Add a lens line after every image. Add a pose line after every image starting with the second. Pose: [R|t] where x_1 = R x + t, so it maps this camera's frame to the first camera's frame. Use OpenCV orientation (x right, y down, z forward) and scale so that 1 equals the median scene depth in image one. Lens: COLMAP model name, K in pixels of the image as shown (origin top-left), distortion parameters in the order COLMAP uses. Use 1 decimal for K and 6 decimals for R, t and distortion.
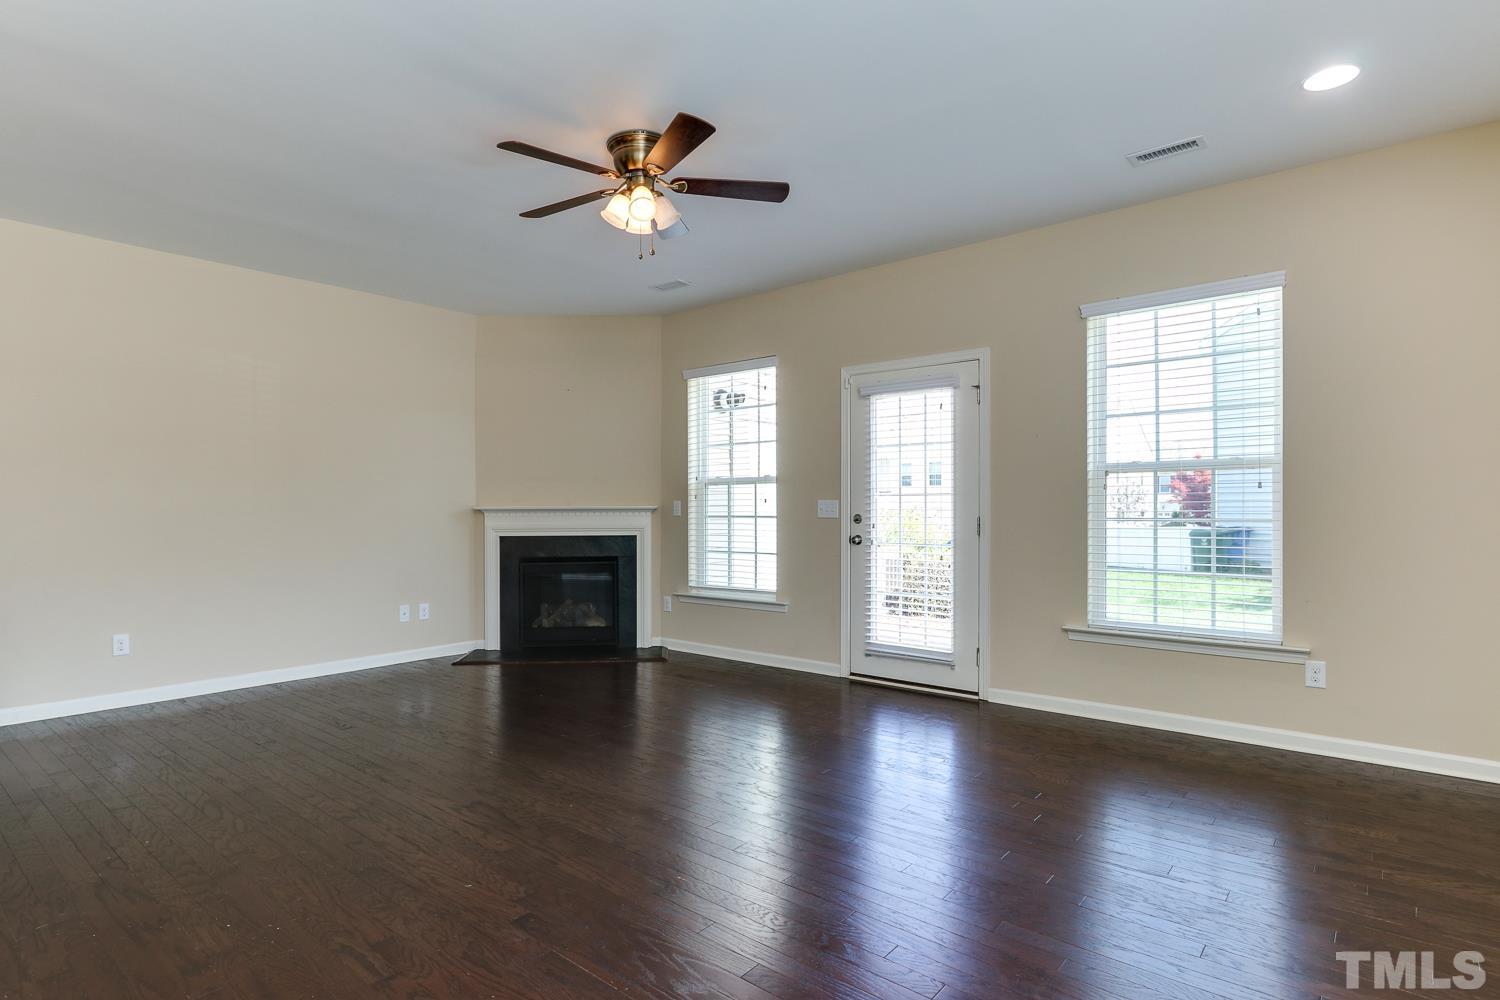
lens RADIAL K [[826.9, 0, 750.0], [0, 826.9, 500.0], [0, 0, 1]] dist [-0.001498, -0.000292]
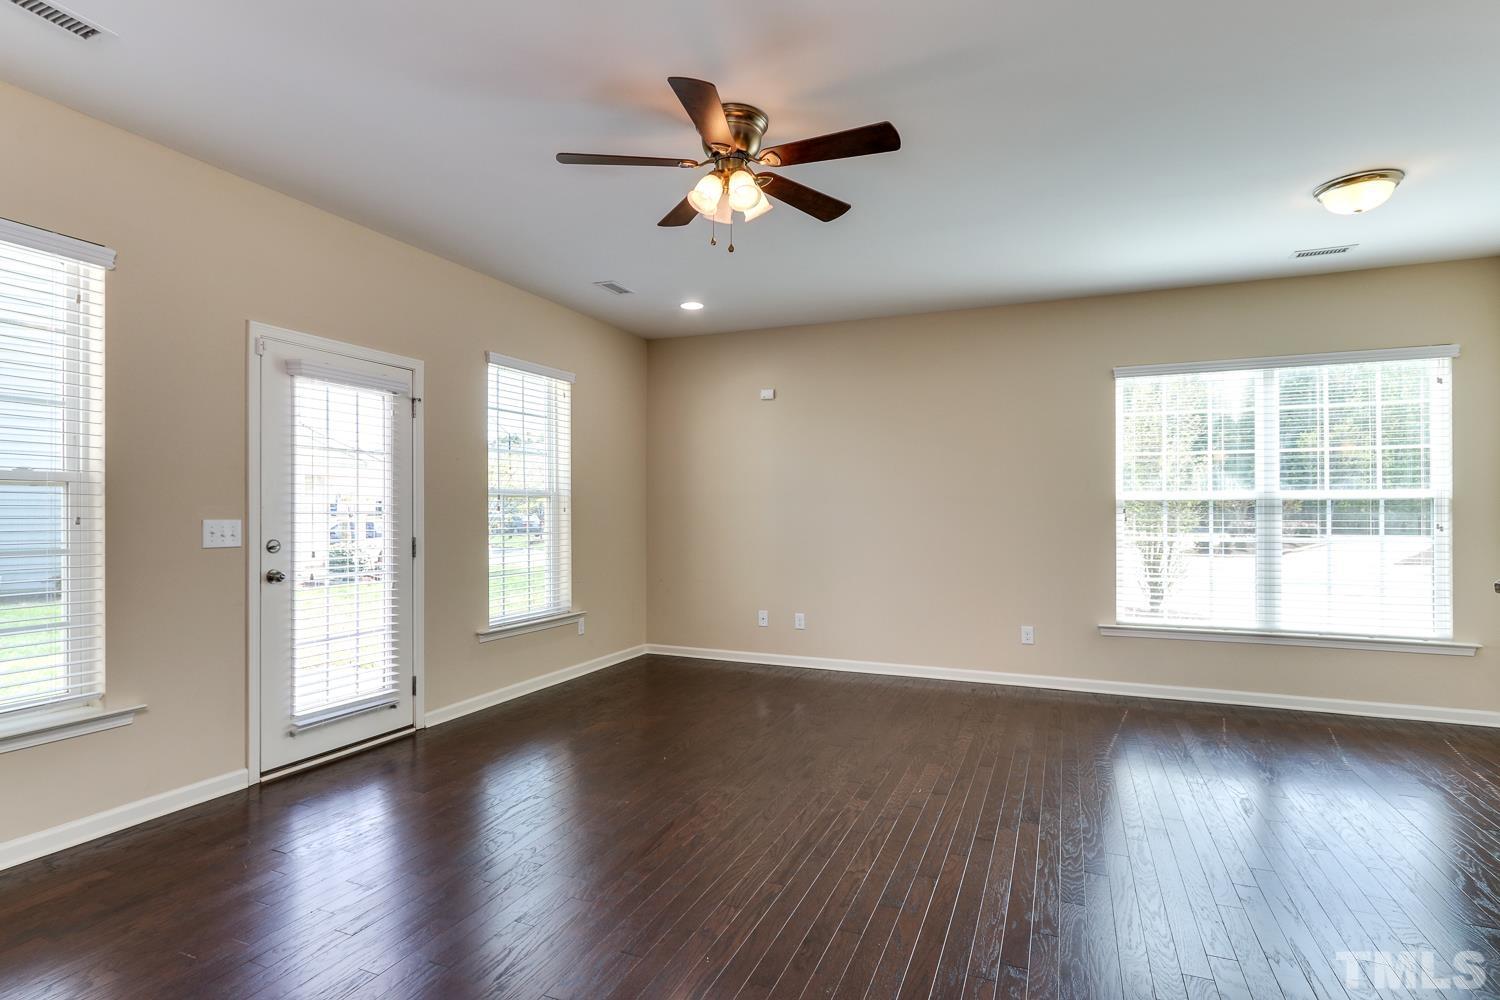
lens RADIAL K [[826.9, 0, 750.0], [0, 826.9, 500.0], [0, 0, 1]] dist [-0.001498, -0.000292]
pose [[-0.349578, 0.020684, 0.936679, -0.838946], [-0.002551, 0.999732, -0.023029, -0.001395], [-0.936904, -0.010439, -0.349432, 1.097657]]
